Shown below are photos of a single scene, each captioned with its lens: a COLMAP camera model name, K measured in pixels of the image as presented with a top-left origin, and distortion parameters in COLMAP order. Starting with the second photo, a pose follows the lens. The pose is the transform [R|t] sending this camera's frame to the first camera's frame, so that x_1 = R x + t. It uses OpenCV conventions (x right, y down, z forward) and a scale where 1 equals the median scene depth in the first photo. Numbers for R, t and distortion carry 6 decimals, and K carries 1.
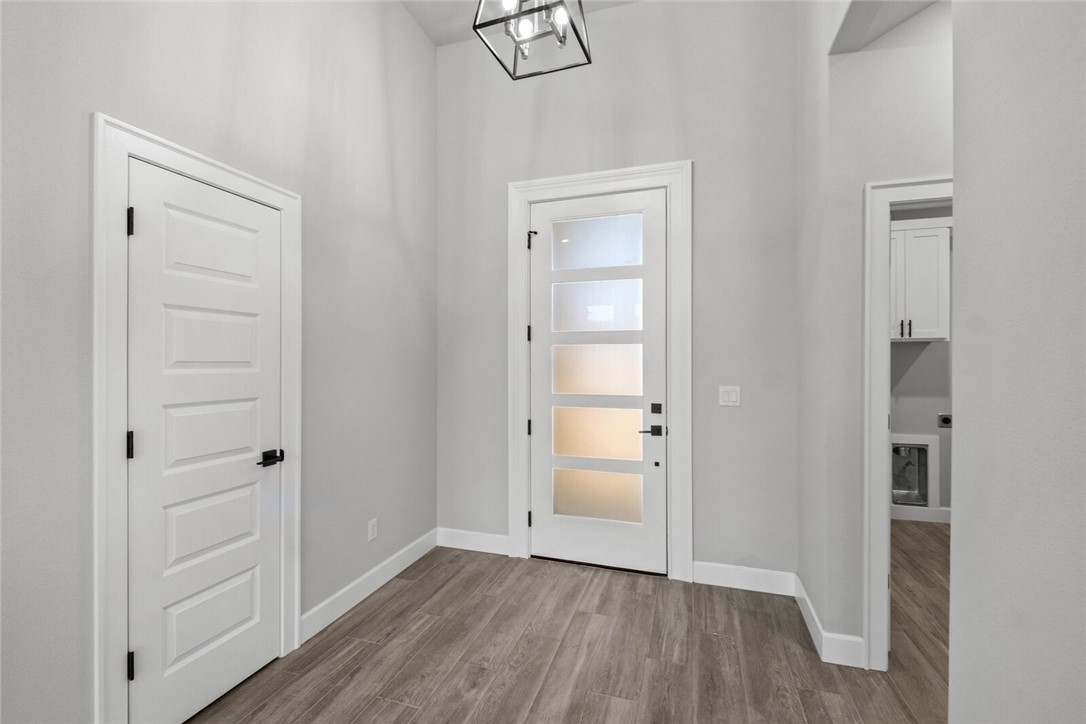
lens RADIAL K [[474.5, 0, 544.6], [0, 474.5, 363.6], [0, 0, 1]] dist [-0.001339, -0.000063]
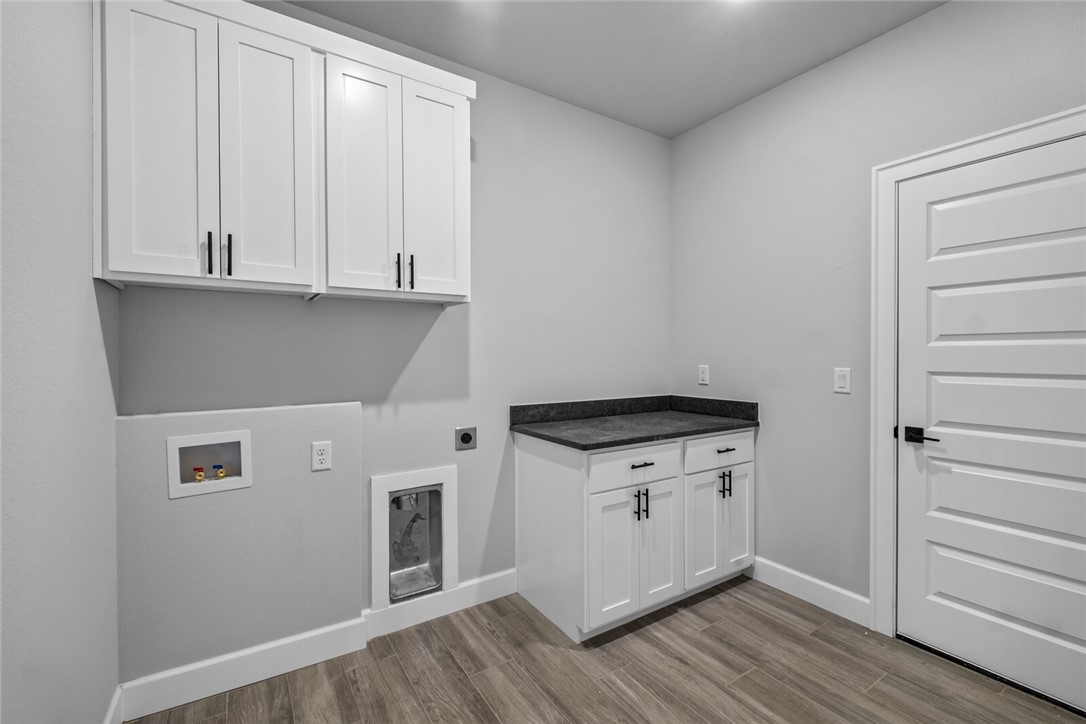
lens RADIAL K [[474.5, 0, 544.6], [0, 474.5, 359.0], [0, 0, 1]] dist [-0.001339, -0.000063]
pose [[0.636504, -0.005017, 0.771257, 0.430326], [-0.003066, 0.999954, 0.009035, 0.010831], [-0.771268, -0.008115, 0.636459, 0.521193]]
